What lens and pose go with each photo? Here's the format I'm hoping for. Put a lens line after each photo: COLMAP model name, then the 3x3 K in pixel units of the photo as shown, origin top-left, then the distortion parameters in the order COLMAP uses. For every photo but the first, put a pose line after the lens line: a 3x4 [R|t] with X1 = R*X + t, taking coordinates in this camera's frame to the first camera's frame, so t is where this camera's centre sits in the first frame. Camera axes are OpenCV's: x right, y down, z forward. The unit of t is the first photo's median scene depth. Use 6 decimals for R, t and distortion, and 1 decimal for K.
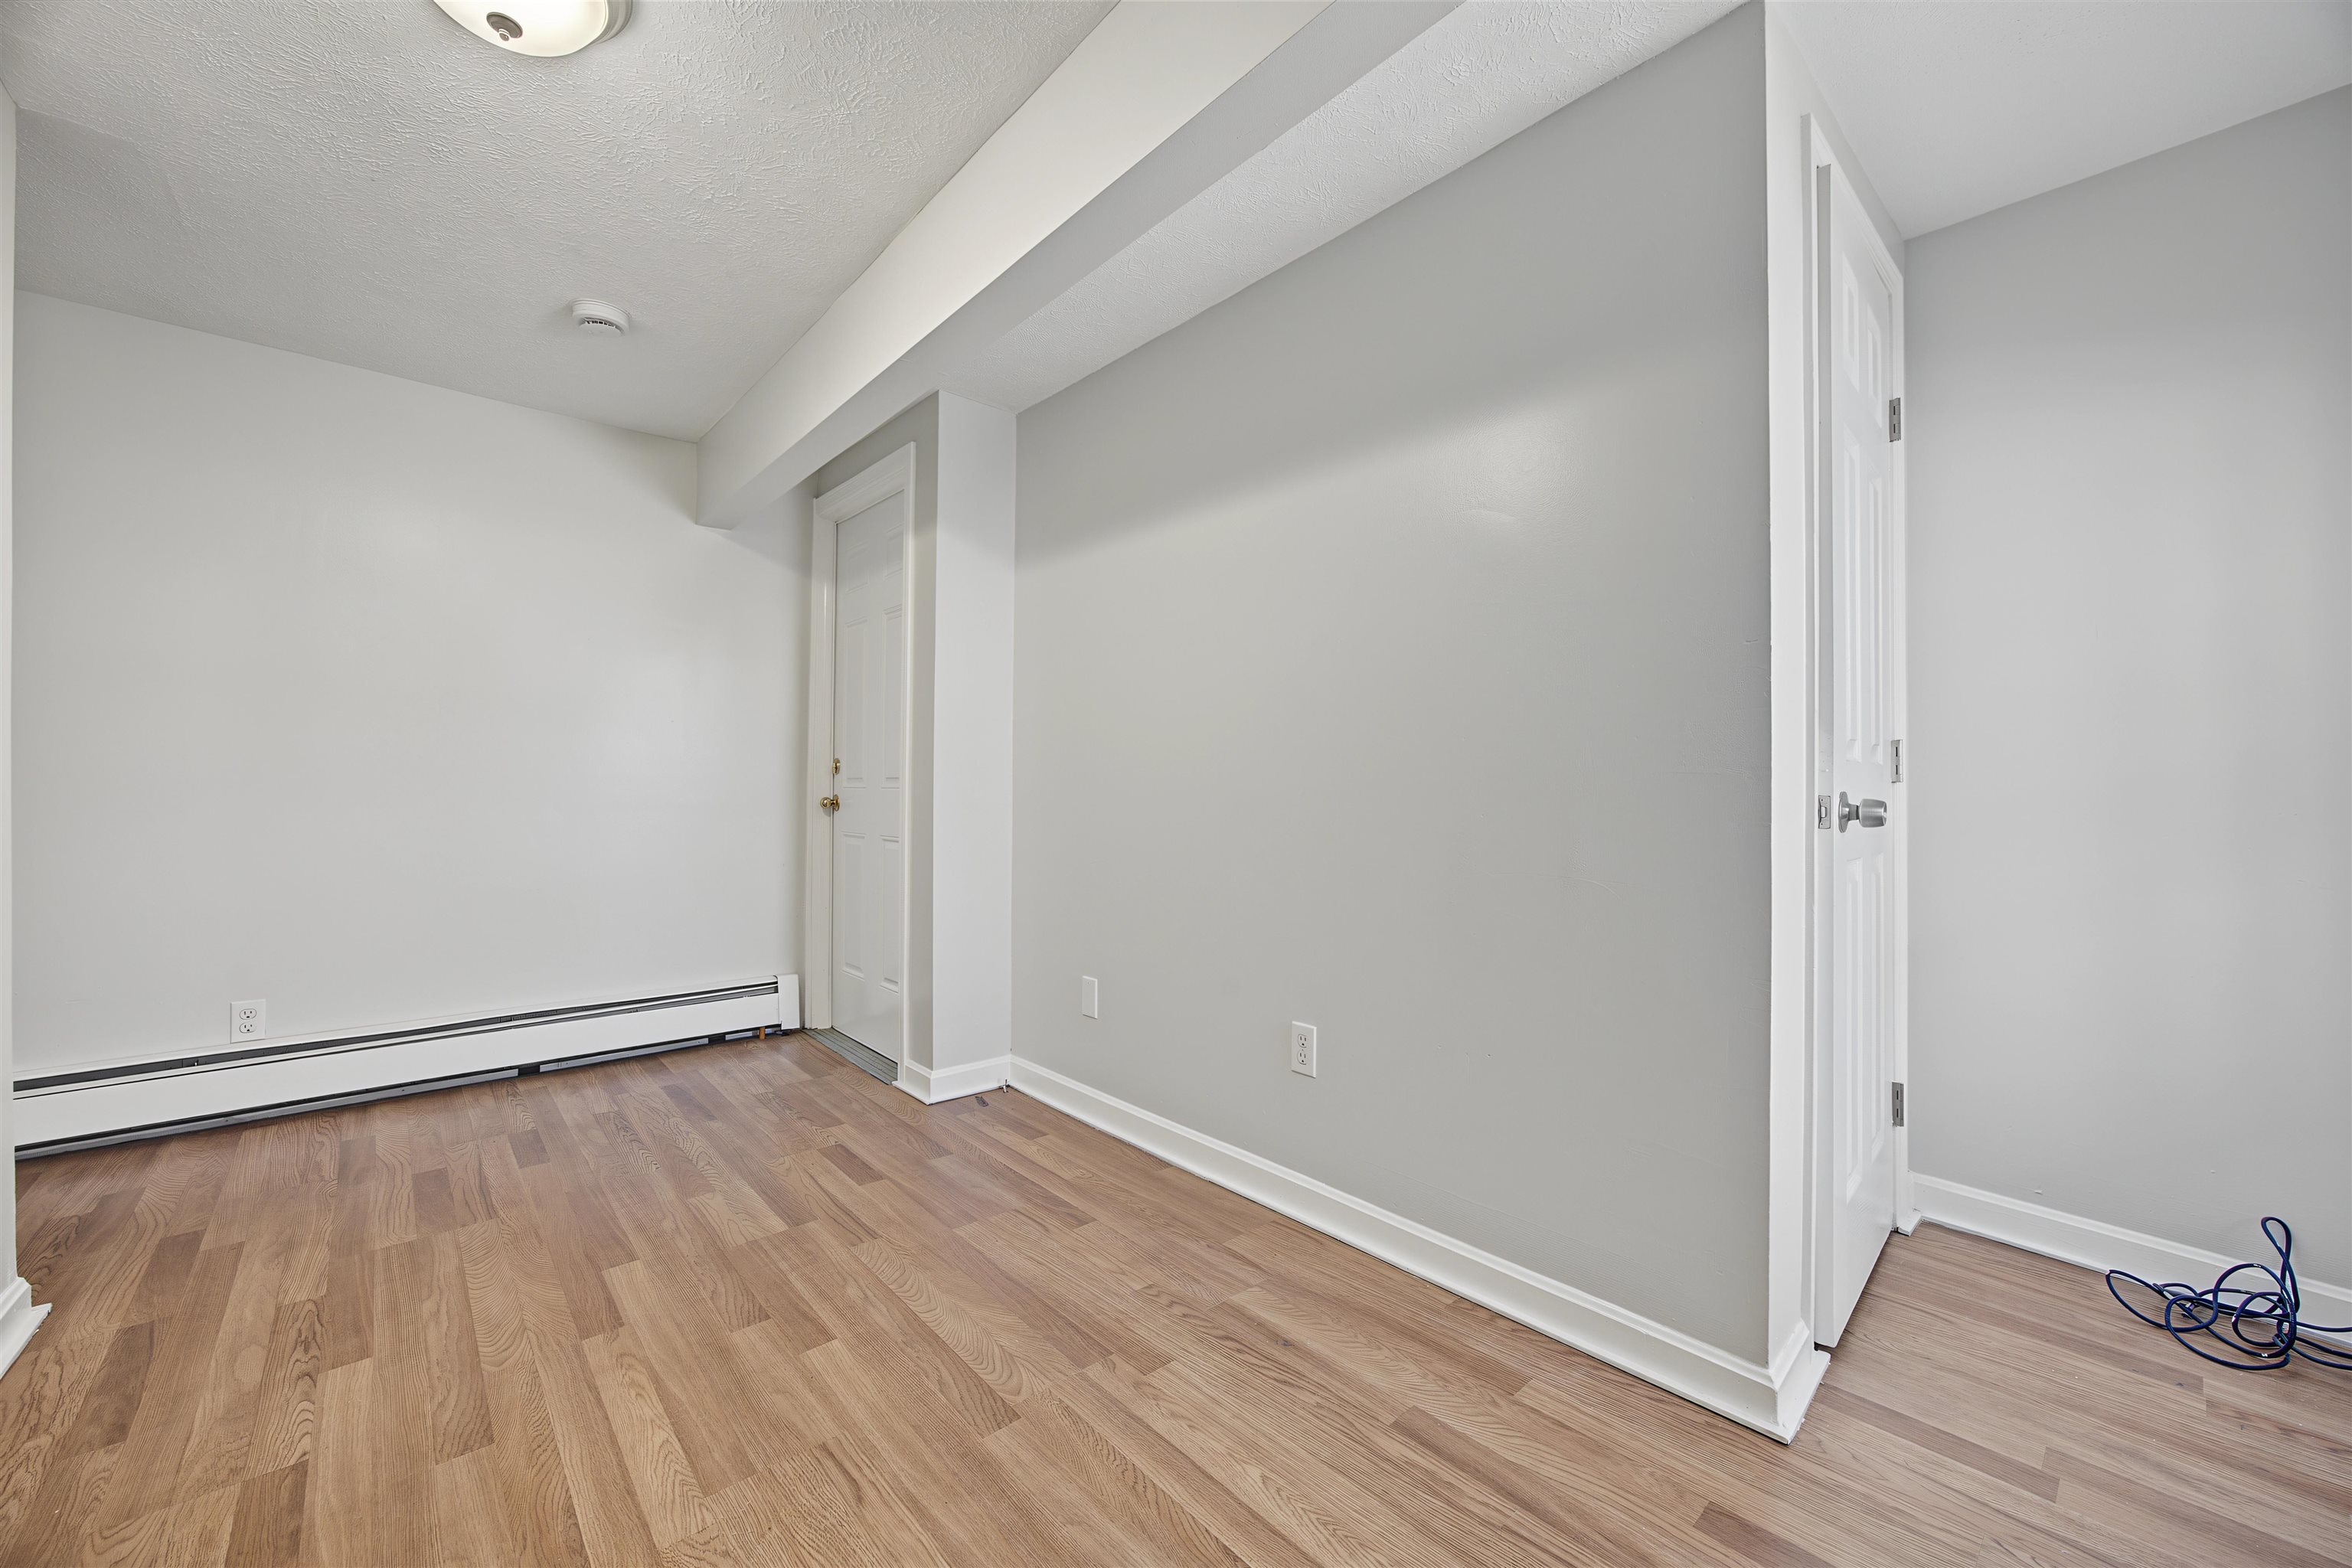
lens RADIAL K [[908.6, 0, 1170.8], [0, 908.6, 794.8], [0, 0, 1]] dist [-0.016766, 0.003740]
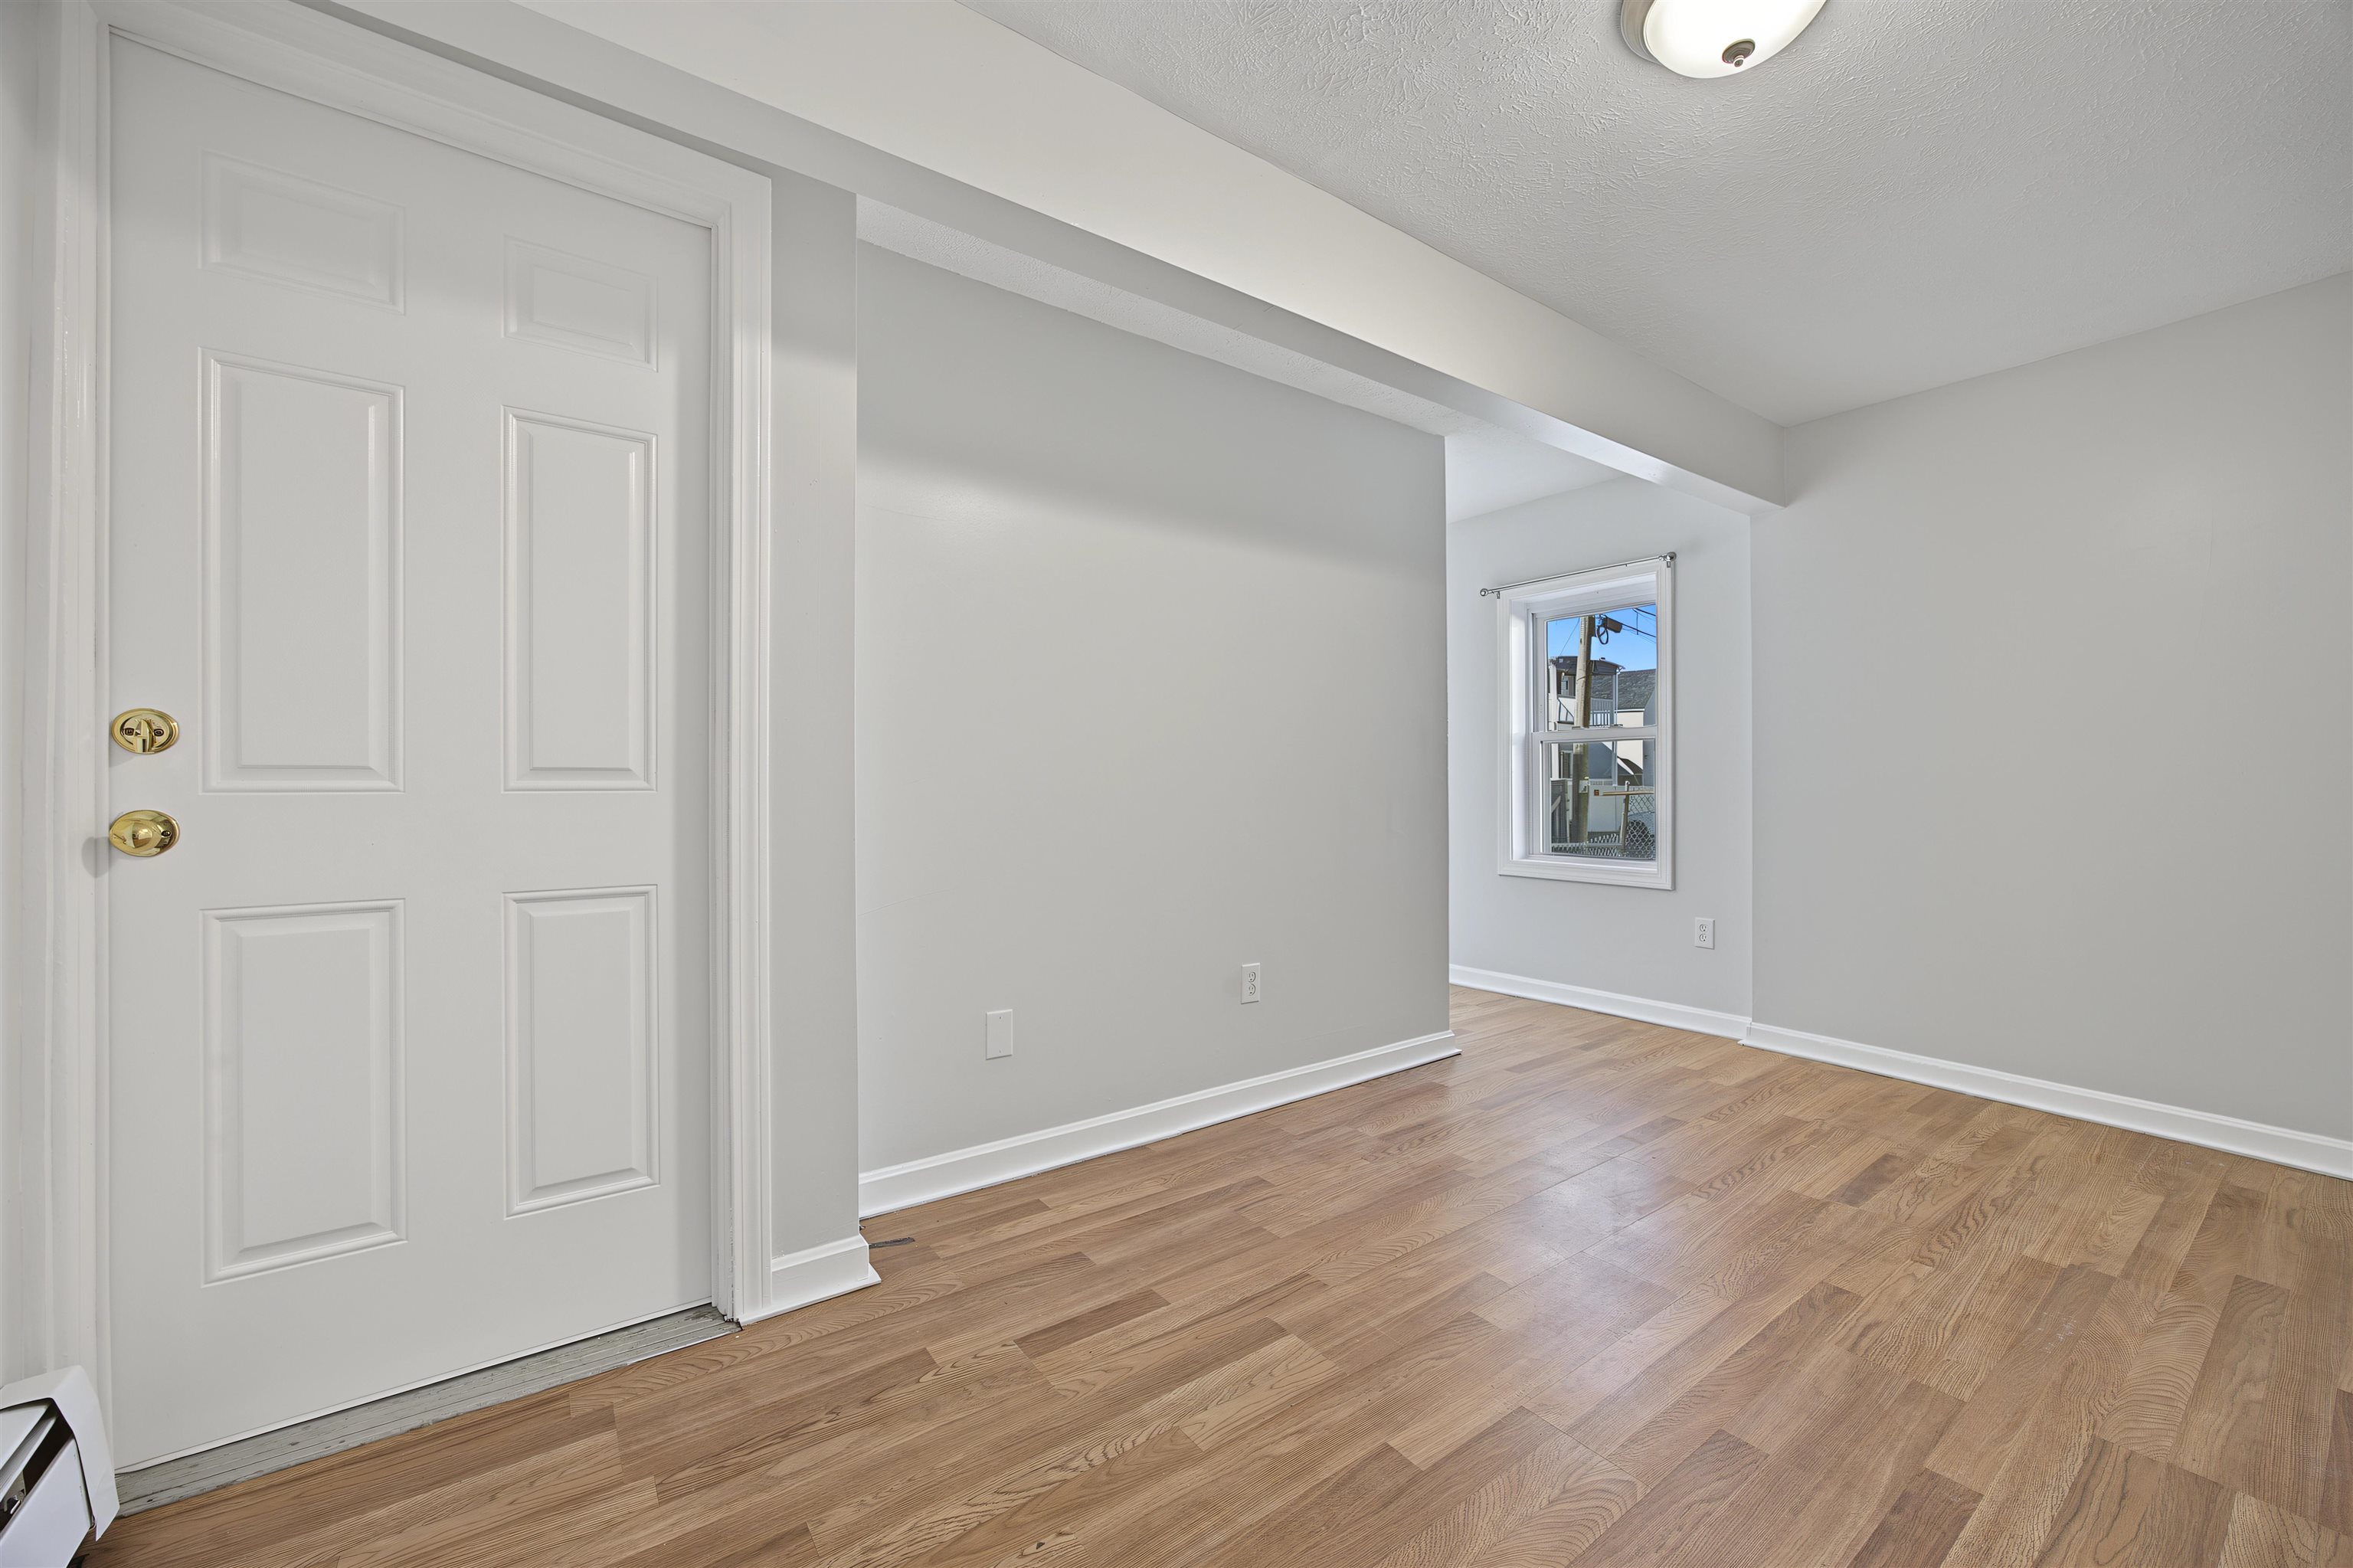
lens RADIAL K [[909.0, 0, 1178.5], [0, 909.0, 784.6], [0, 0, 1]] dist [-0.016766, 0.003740]
pose [[0.099526, -0.008529, 0.994998, -1.200268], [0.005044, 0.999955, 0.008067, -0.020119], [-0.995022, 0.004216, 0.099564, 0.988089]]
